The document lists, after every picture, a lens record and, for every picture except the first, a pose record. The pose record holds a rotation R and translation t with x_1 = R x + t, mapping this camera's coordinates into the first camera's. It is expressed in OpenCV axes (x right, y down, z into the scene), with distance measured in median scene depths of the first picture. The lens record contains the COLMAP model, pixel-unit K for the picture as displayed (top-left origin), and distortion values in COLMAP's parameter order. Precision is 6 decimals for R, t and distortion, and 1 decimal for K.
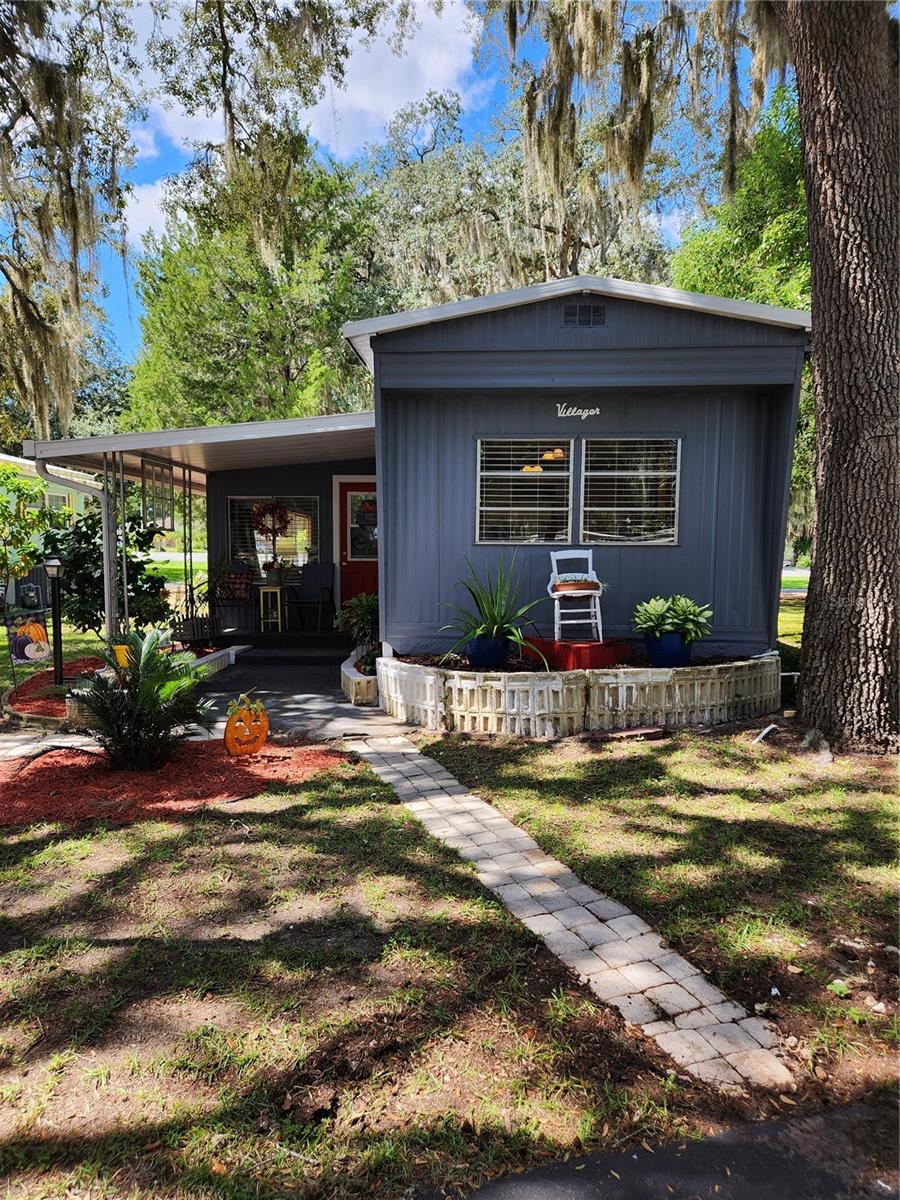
lens RADIAL K [[802.5, 0, 453.6], [0, 802.5, 607.7], [0, 0, 1]] dist [0.081235, -0.065915]
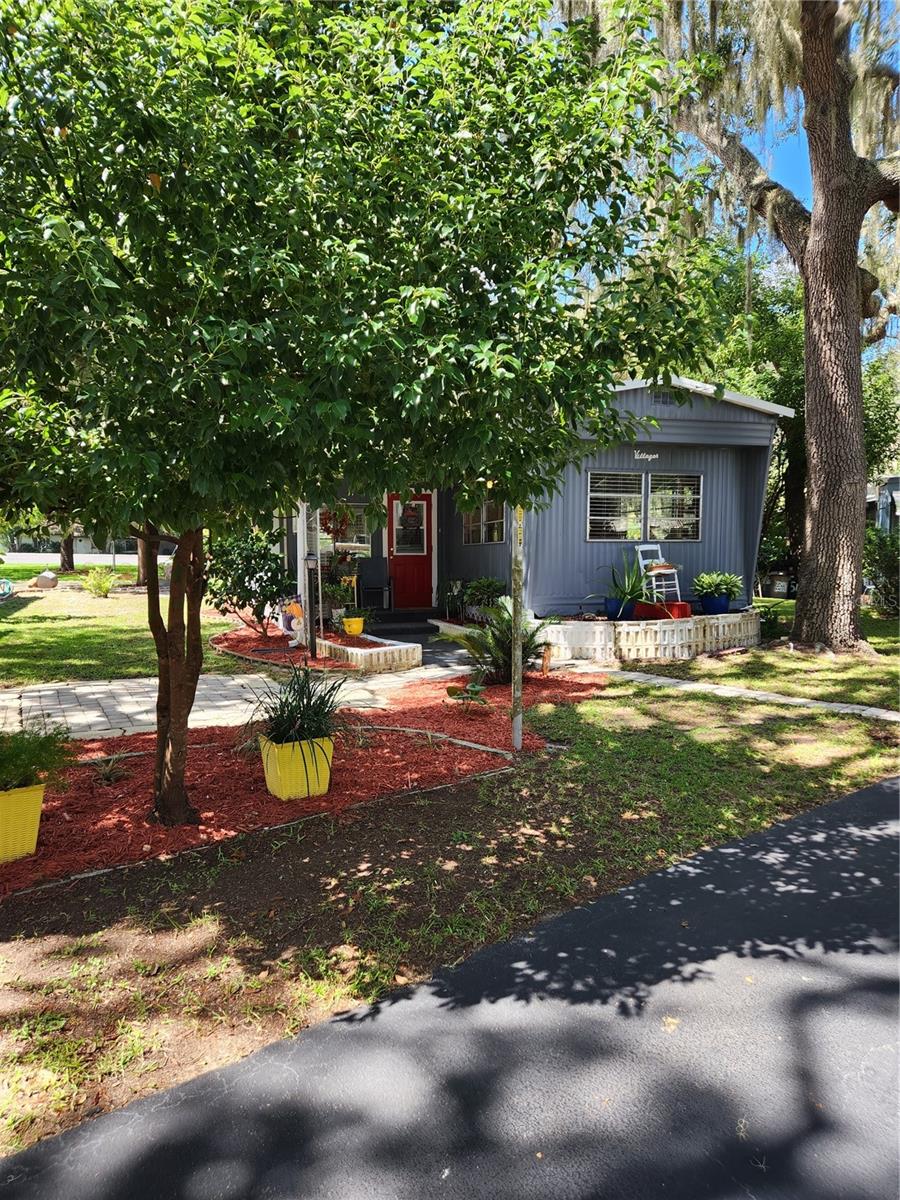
lens RADIAL K [[799.1, 0, 429.6], [0, 799.1, 608.2], [0, 0, 1]] dist [0.076986, -0.057470]
pose [[0.934536, -0.034952, 0.354147, -0.949898], [0.031160, 0.999380, 0.016407, 0.015255], [-0.354501, -0.004298, 0.935046, -0.367453]]
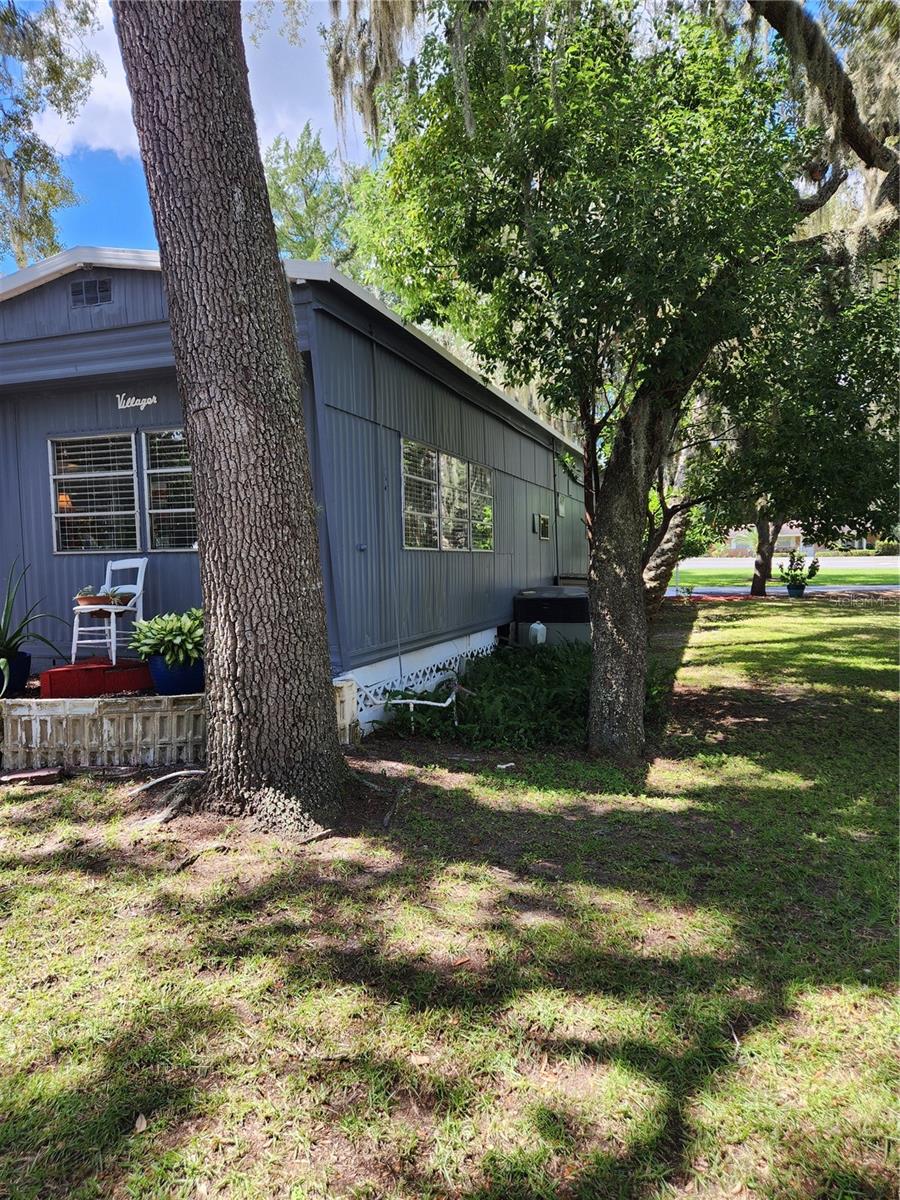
lens RADIAL K [[799.1, 0, 429.6], [0, 799.1, 608.2], [0, 0, 1]] dist [0.076986, -0.057470]
pose [[0.959783, -0.011299, -0.280516, 0.839648], [0.011535, 0.999933, -0.000810, -0.015063], [0.280507, -0.002458, 0.959849, 0.284548]]
